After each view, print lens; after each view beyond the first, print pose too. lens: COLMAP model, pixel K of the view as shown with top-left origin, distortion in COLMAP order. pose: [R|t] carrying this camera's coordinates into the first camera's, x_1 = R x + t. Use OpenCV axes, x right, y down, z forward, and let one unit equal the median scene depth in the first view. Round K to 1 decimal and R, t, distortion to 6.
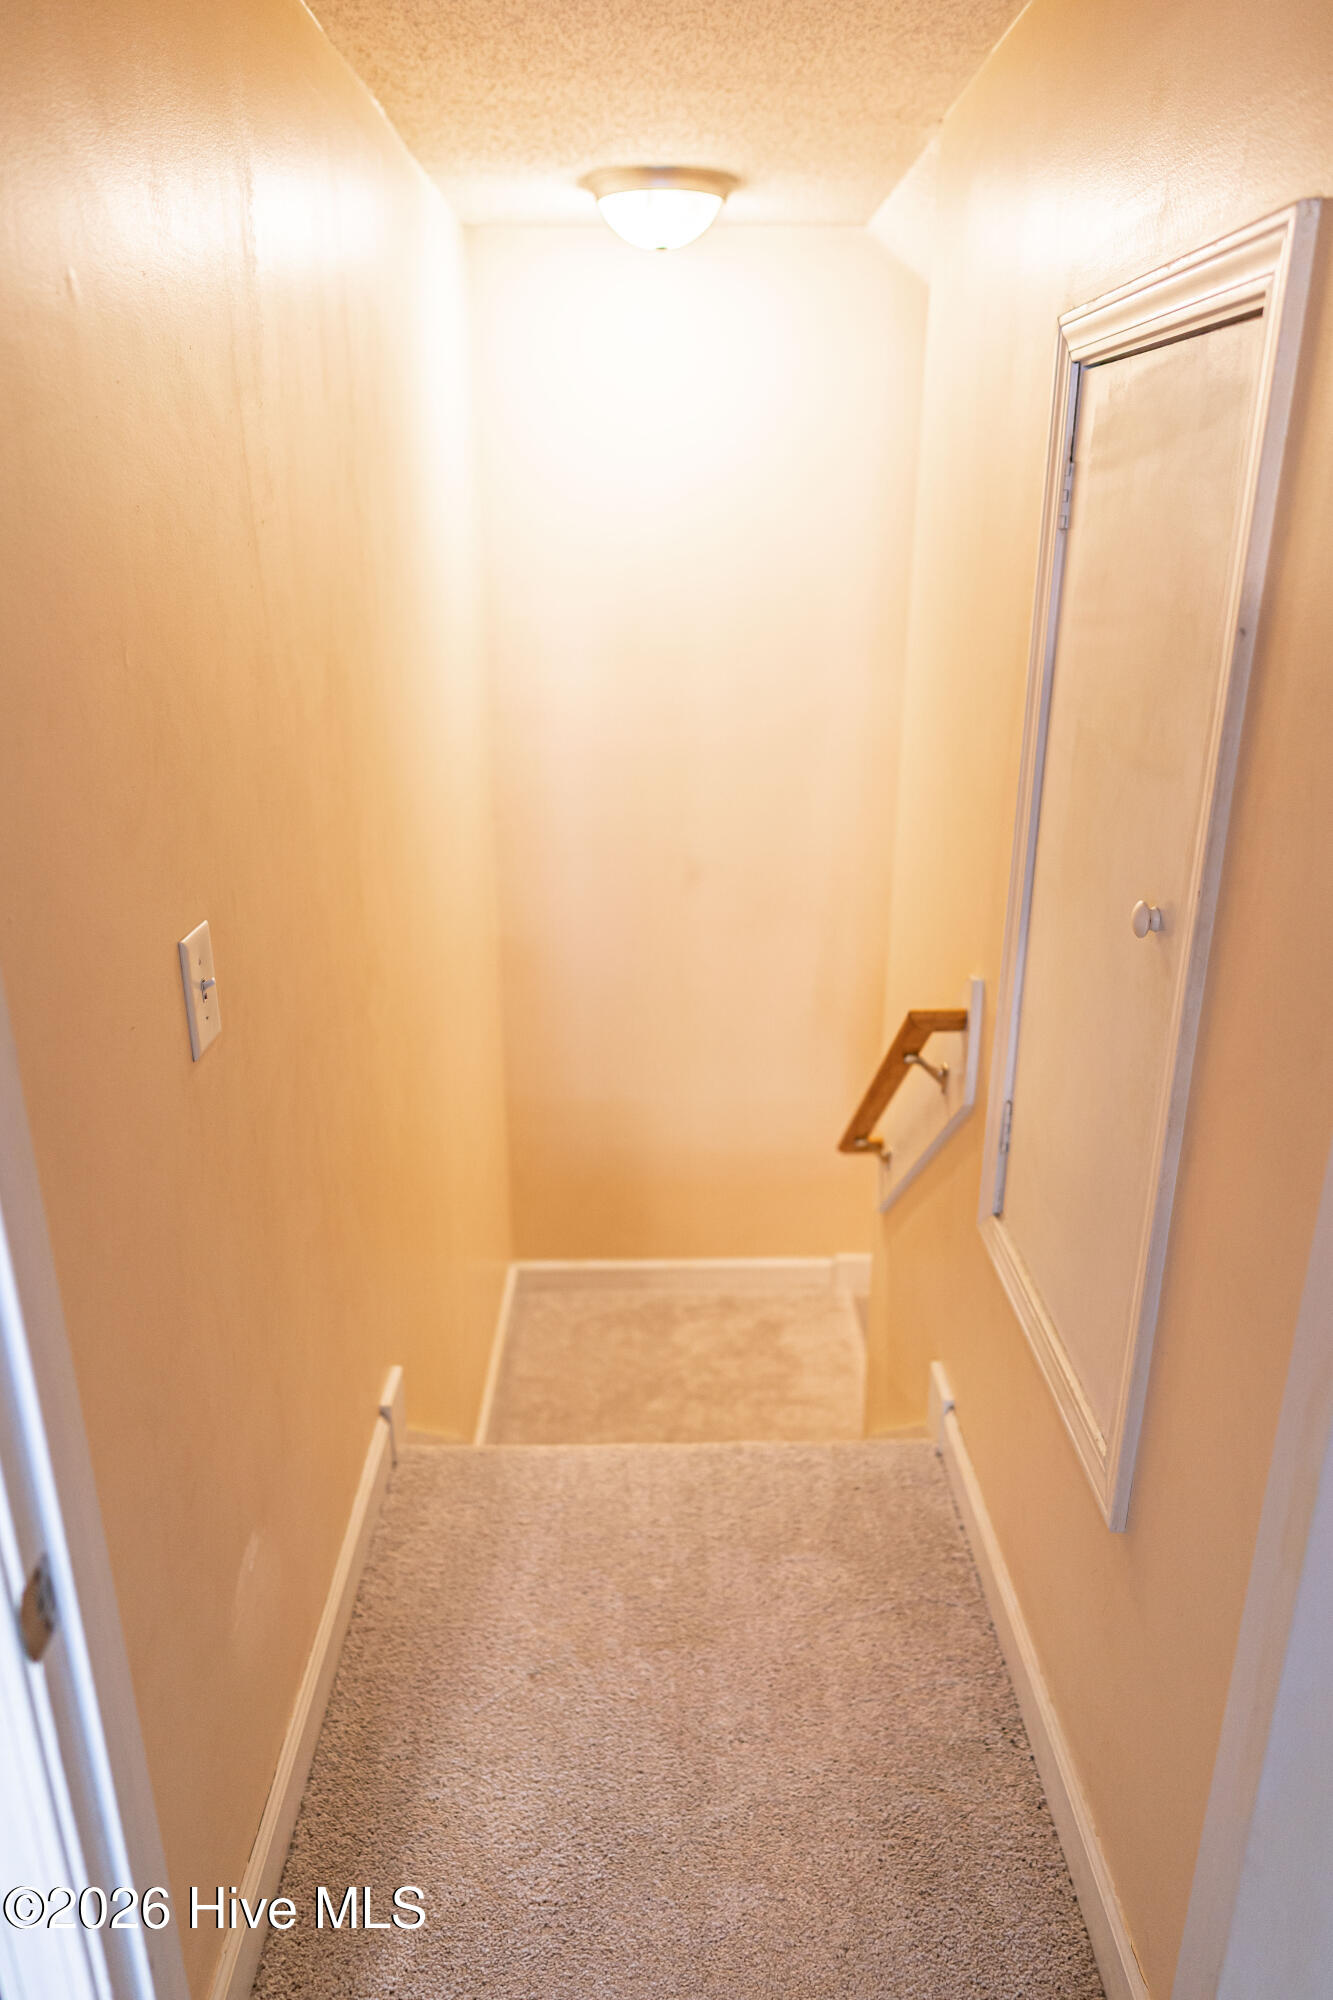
lens RADIAL K [[1346.2, 0, 668.8], [0, 1346.2, 1002.2], [0, 0, 1]] dist [-0.000125, 0.005226]
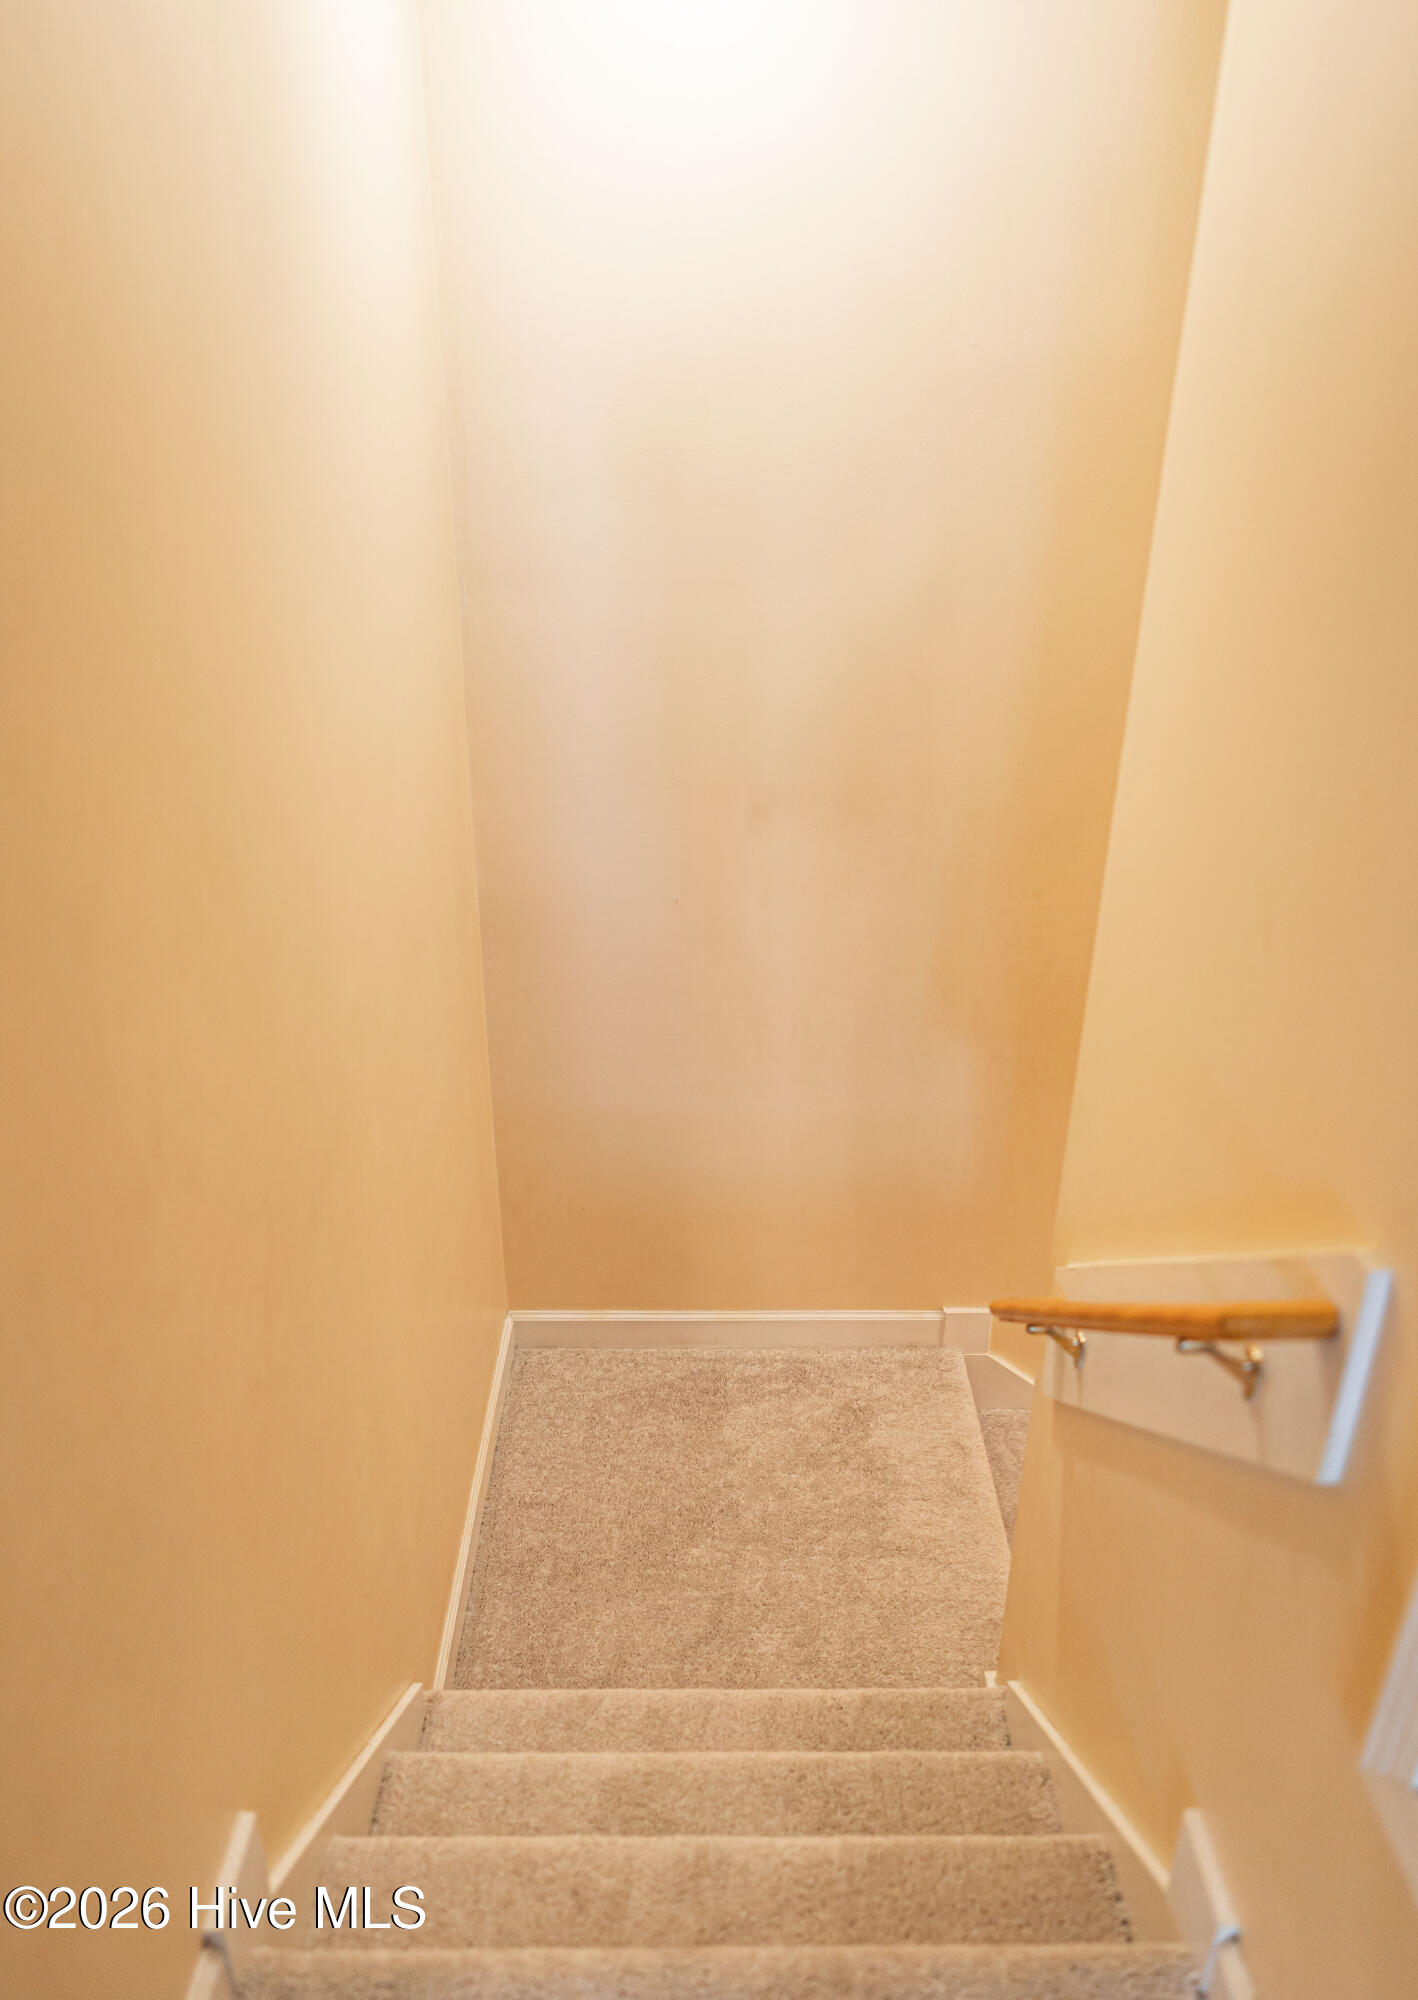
lens RADIAL K [[1520.3, 0, 706.3], [0, 1520.3, 997.1], [0, 0, 1]] dist [0.008920, 0.008837]
pose [[0.999926, 0.010416, -0.006354, -0.003777], [-0.009702, 0.994580, 0.103517, -0.075044], [0.007398, -0.103447, 0.994607, 0.208800]]
